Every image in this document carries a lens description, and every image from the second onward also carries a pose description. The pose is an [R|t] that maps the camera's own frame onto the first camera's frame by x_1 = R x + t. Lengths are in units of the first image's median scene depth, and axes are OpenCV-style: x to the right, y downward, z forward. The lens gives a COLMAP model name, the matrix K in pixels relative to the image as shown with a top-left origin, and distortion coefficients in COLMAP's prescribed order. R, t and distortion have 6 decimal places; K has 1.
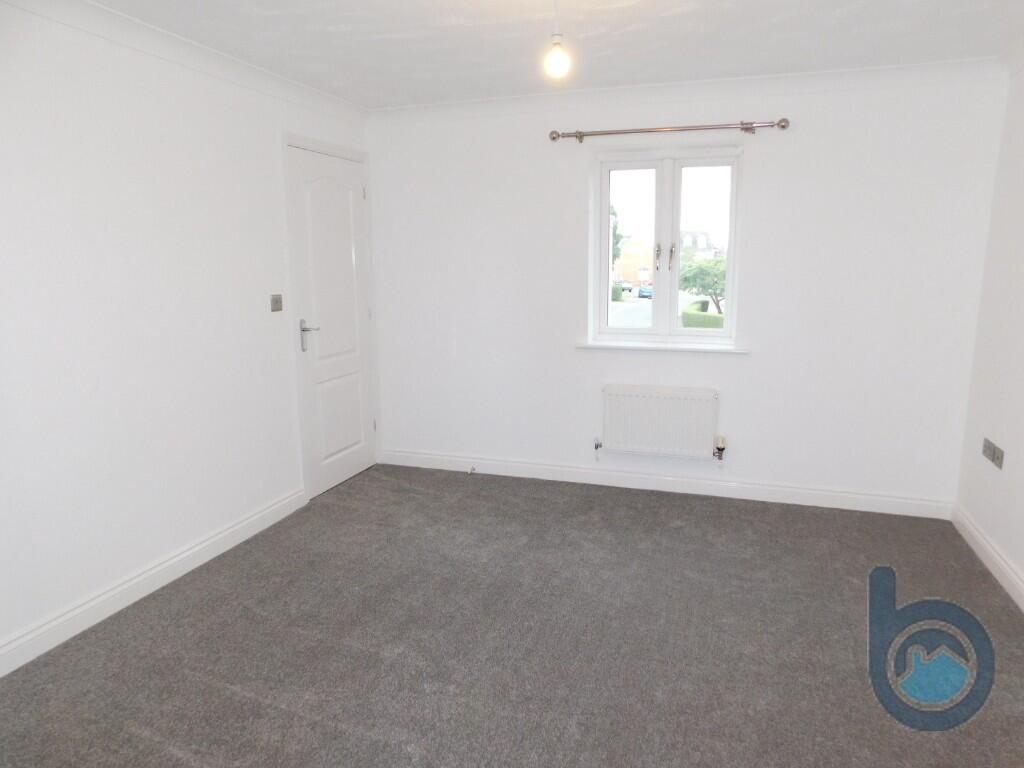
lens RADIAL K [[685.7, 0, 512.0], [0, 685.7, 384.0], [0, 0, 1]] dist [-0.000753, -0.001009]
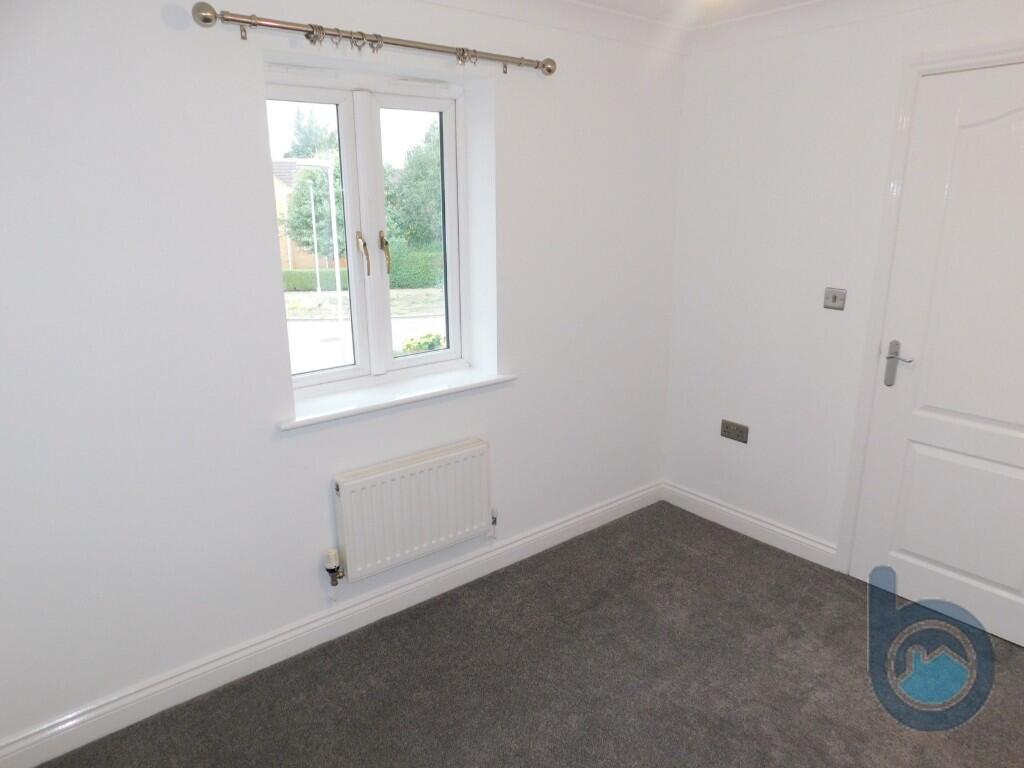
lens RADIAL K [[685.7, 0, 512.0], [0, 685.7, 384.0], [0, 0, 1]] dist [-0.000753, -0.001009]
pose [[0.534463, -0.235011, 0.811861, -0.258798], [0.149205, 0.971714, 0.183059, -0.176147], [-0.831918, 0.023295, 0.554410, 0.584330]]
